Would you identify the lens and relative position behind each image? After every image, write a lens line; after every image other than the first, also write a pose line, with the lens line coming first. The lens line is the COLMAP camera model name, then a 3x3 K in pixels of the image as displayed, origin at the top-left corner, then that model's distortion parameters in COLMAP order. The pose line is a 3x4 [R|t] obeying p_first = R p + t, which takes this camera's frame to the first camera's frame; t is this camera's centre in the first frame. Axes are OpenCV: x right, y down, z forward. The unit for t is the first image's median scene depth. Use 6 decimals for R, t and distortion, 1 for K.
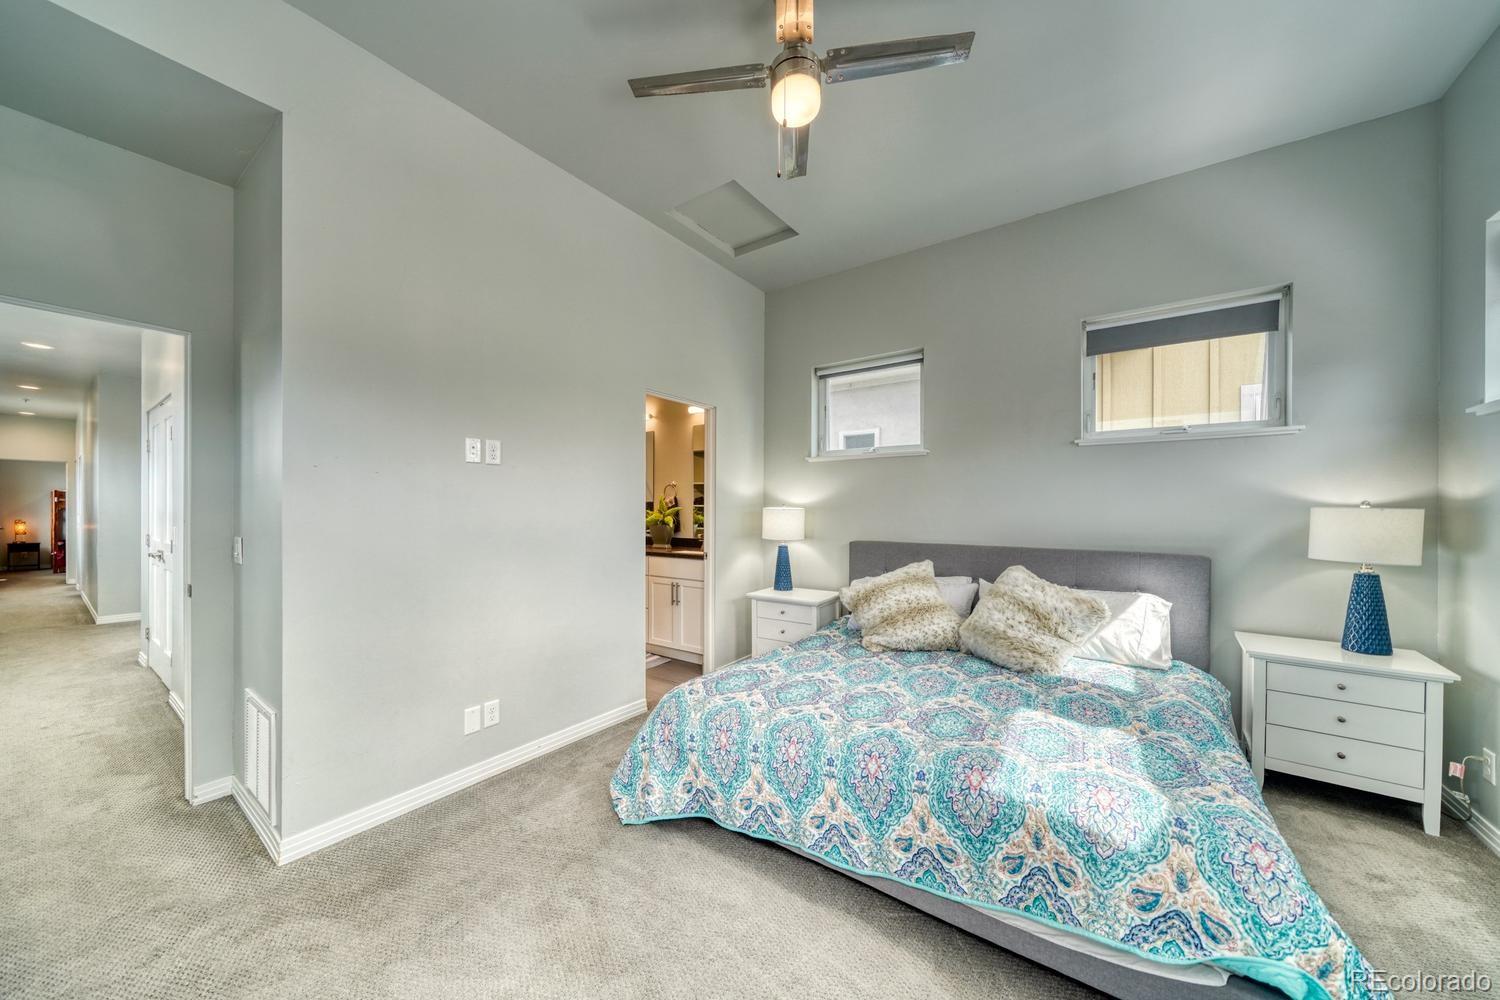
lens RADIAL K [[525.4, 0, 742.6], [0, 525.4, 506.5], [0, 0, 1]] dist [-0.002599, -0.000158]
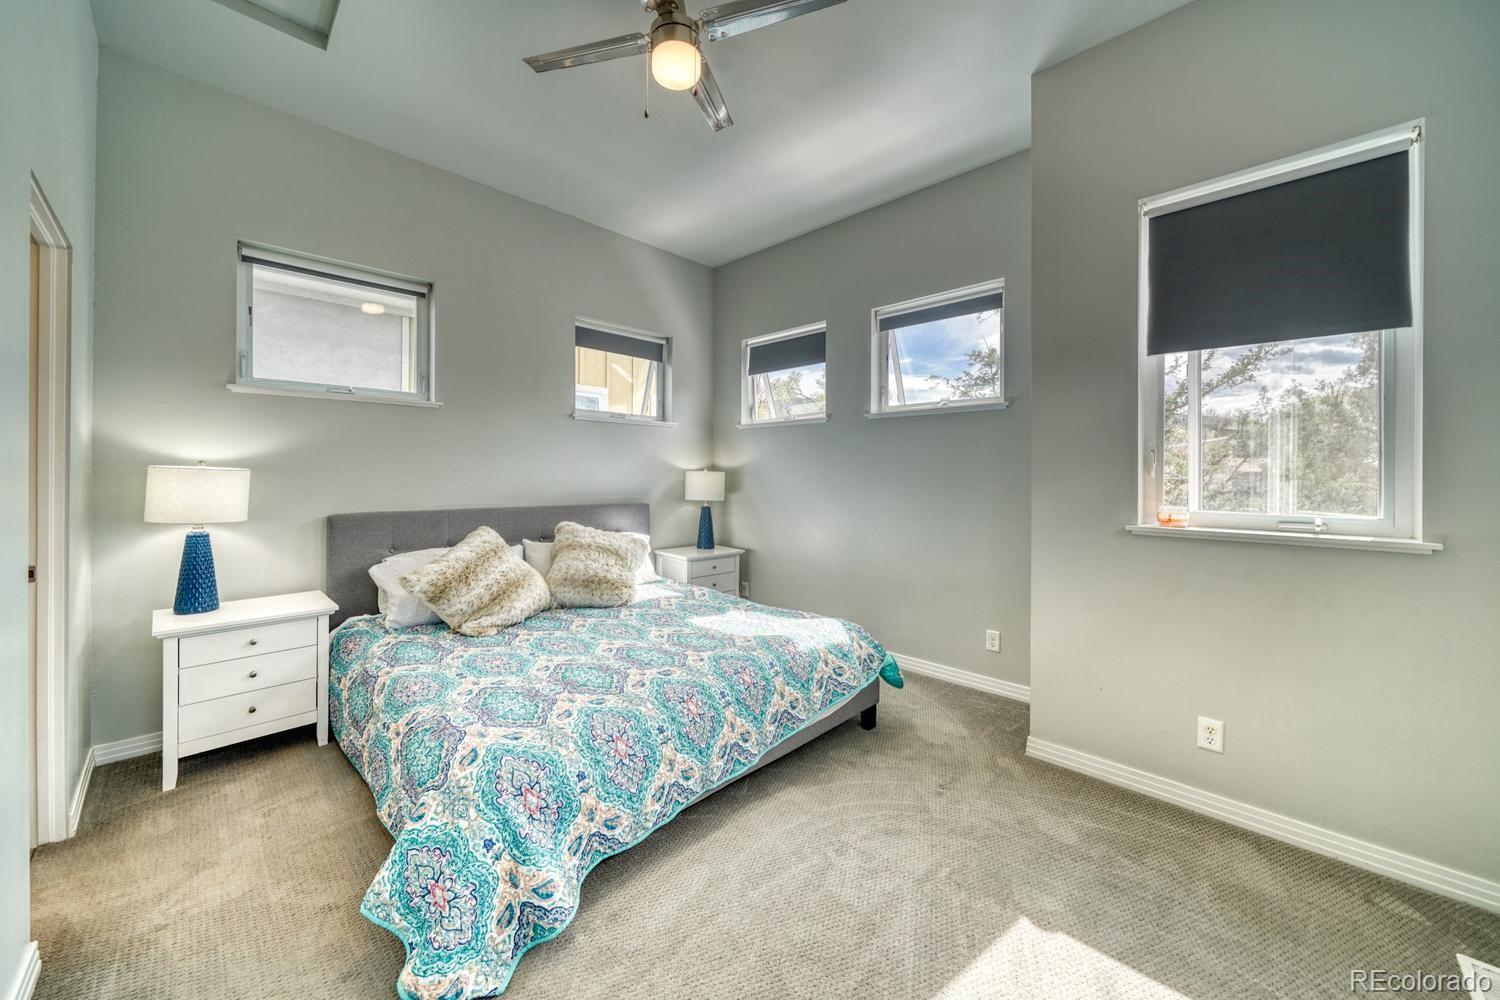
lens RADIAL K [[545.3, 0, 741.4], [0, 545.3, 471.3], [0, 0, 1]] dist [0.000540, 0.000069]
pose [[0.151686, 0.003822, 0.988421, -0.785498], [-0.009463, 0.999952, -0.002415, 0.005385], [-0.988383, -0.008987, 0.151715, 0.621203]]
